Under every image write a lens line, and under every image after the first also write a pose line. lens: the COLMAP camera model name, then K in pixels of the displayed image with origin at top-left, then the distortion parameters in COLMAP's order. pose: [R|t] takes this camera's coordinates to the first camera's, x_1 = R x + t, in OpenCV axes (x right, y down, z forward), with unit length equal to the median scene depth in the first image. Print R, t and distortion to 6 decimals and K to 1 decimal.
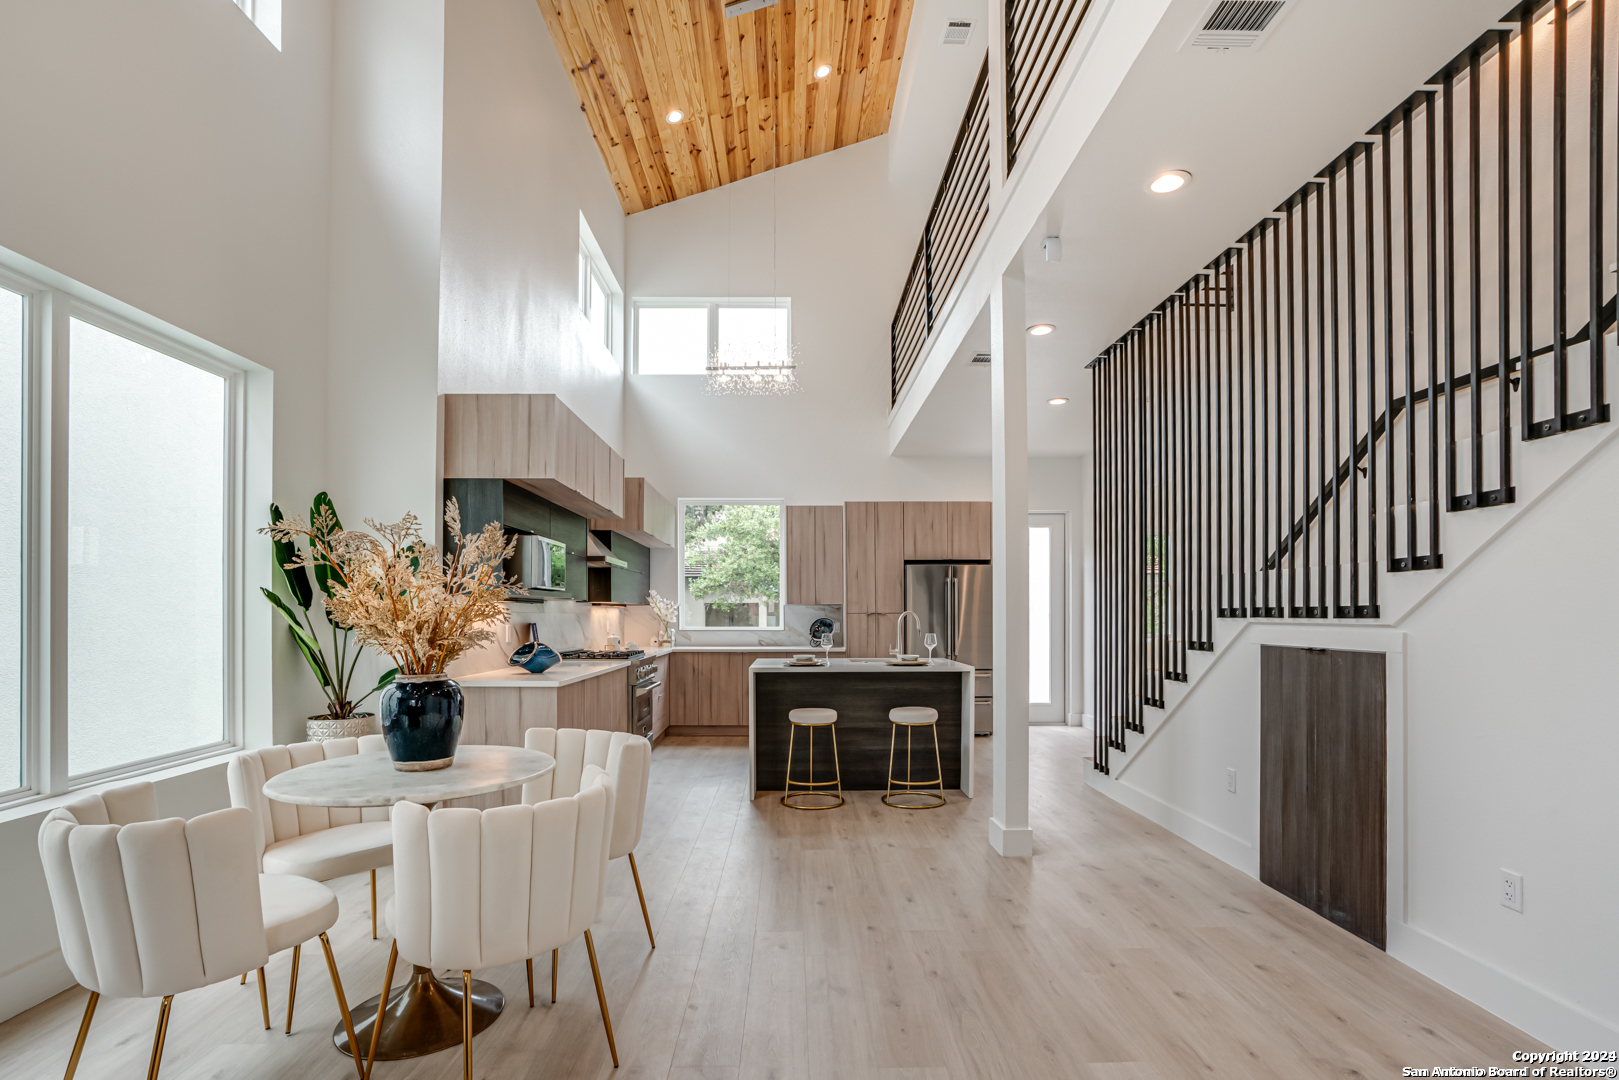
lens RADIAL K [[751.4, 0, 821.0], [0, 751.4, 614.4], [0, 0, 1]] dist [-0.045202, 0.018956]
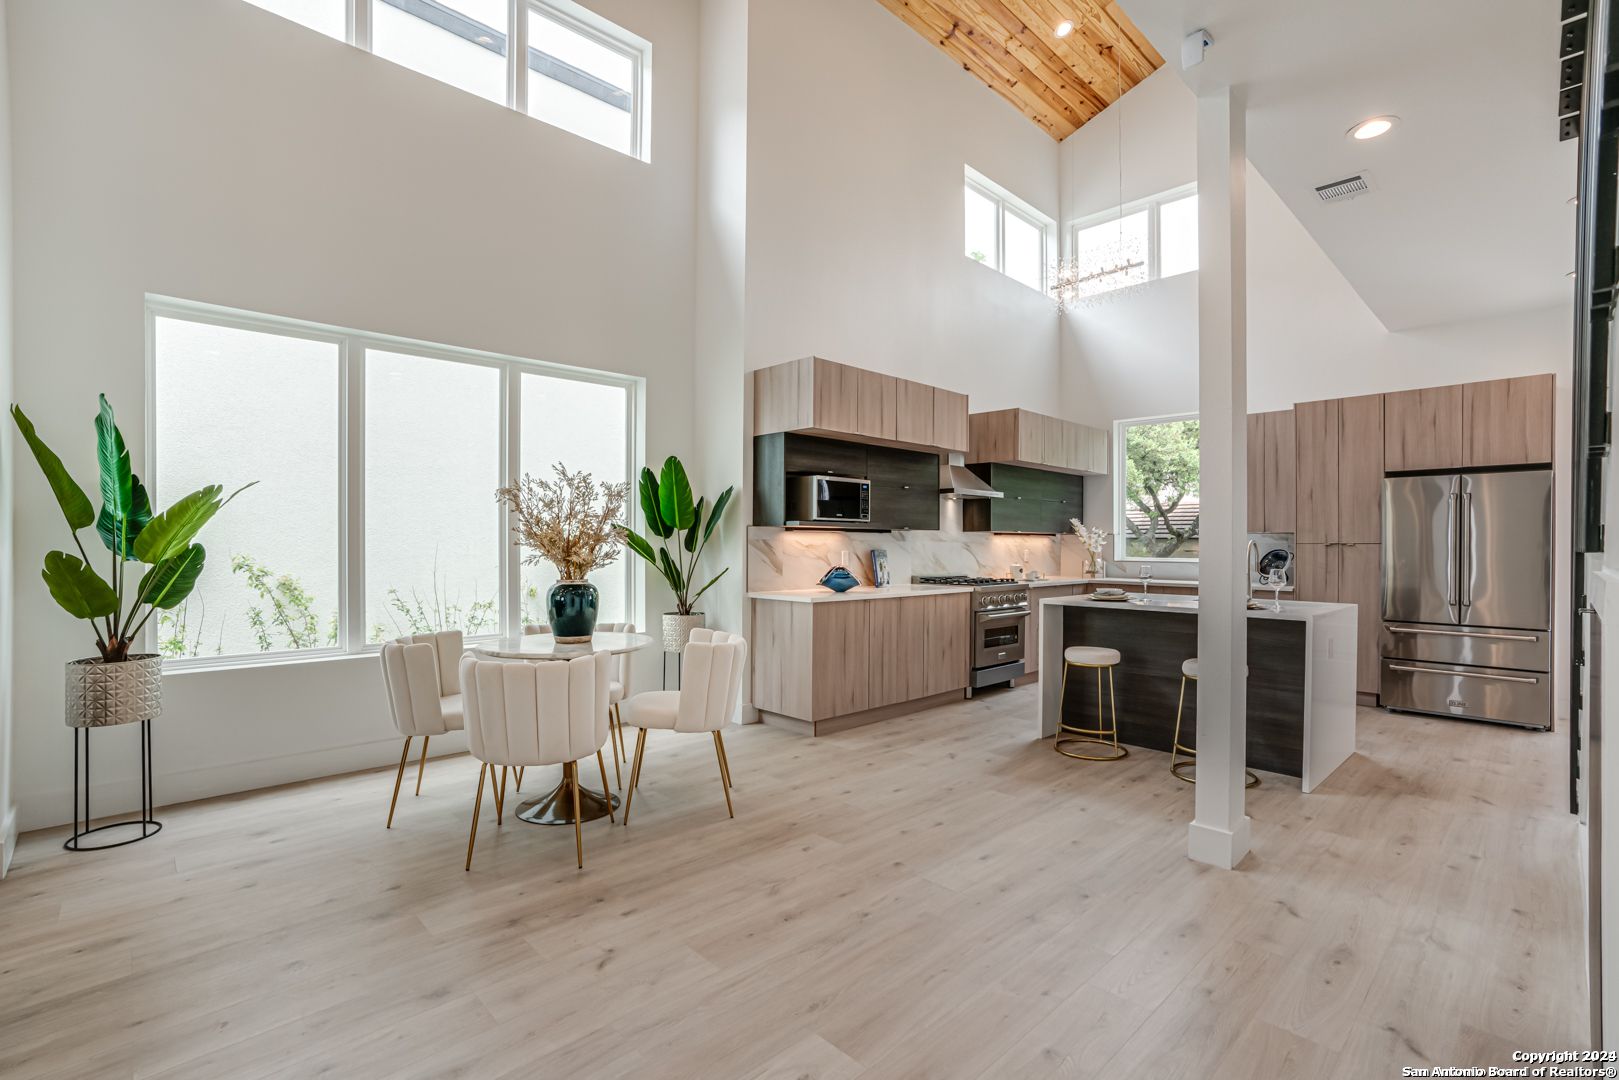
lens RADIAL K [[751.4, 0, 815.9], [0, 751.4, 544.3], [0, 0, 1]] dist [-0.045202, 0.018956]
pose [[0.676904, 0.006720, -0.736041, 0.414227], [-0.006672, 0.999973, 0.002993, 0.000277], [0.736041, 0.002885, 0.676930, 0.152017]]
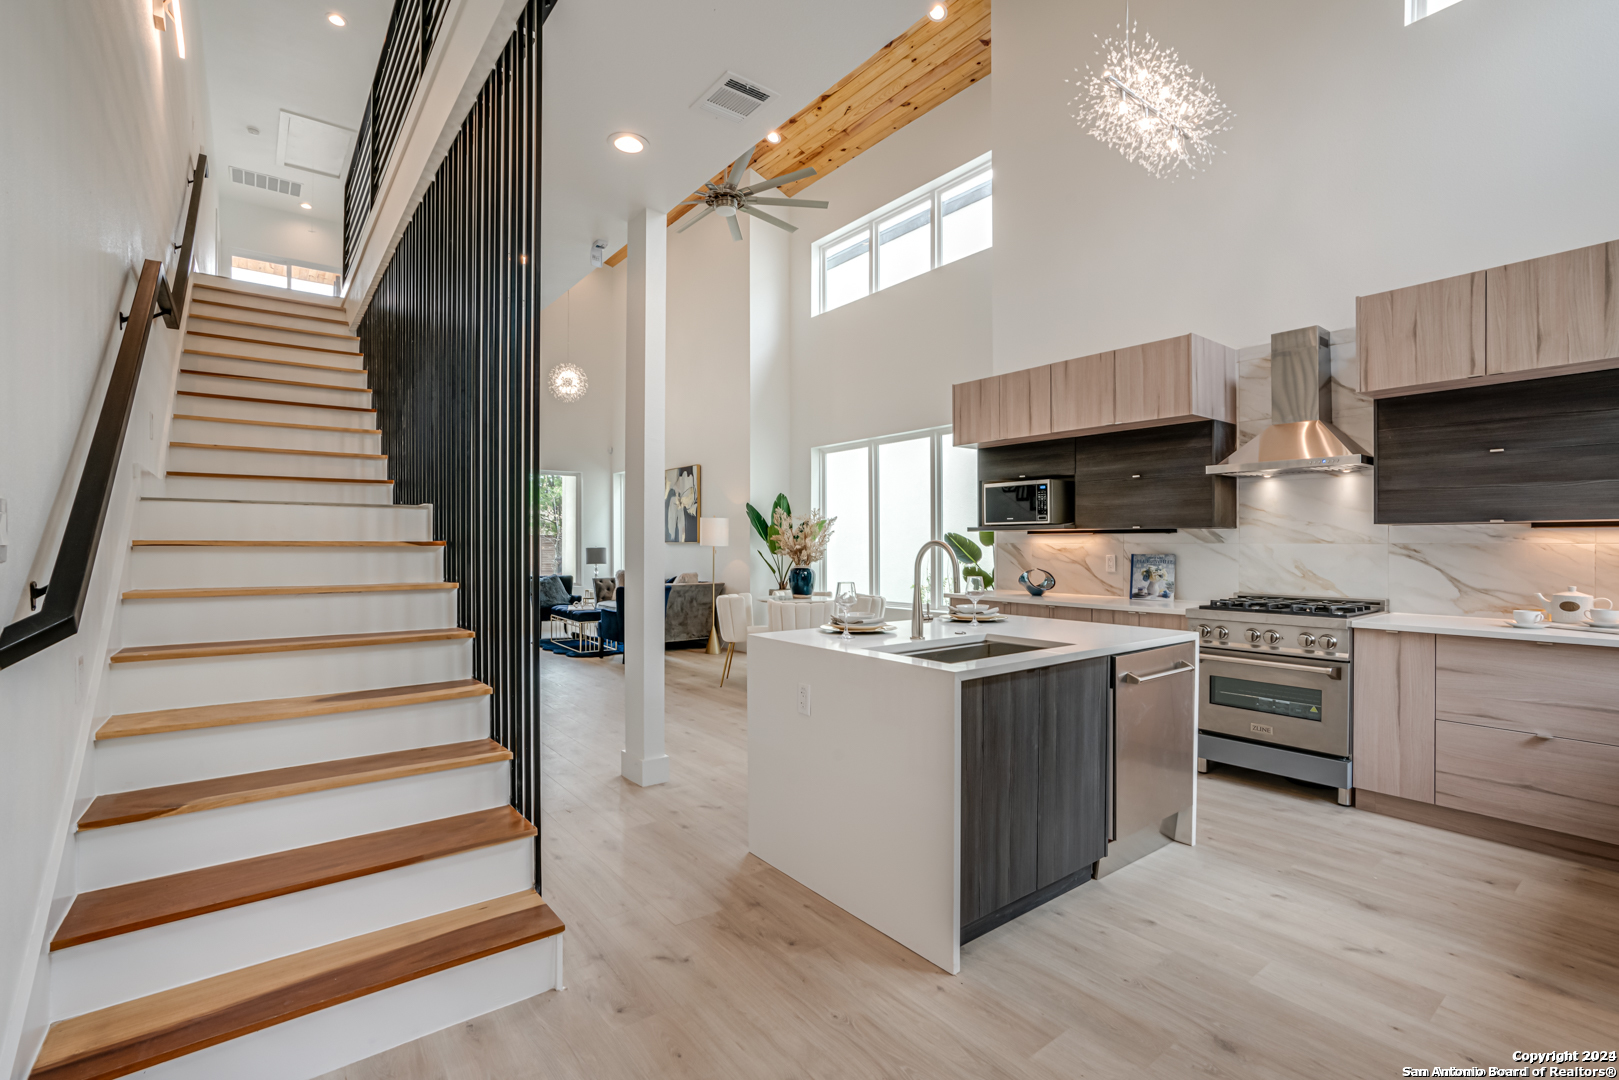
lens RADIAL K [[751.4, 0, 800.4], [0, 751.4, 538.3], [0, 0, 1]] dist [-0.045202, 0.018956]
pose [[-0.819286, -0.000929, -0.573384, 0.524319], [0.003001, 0.999978, -0.005909, -0.004086], [0.573377, -0.006561, -0.819265, 1.547692]]
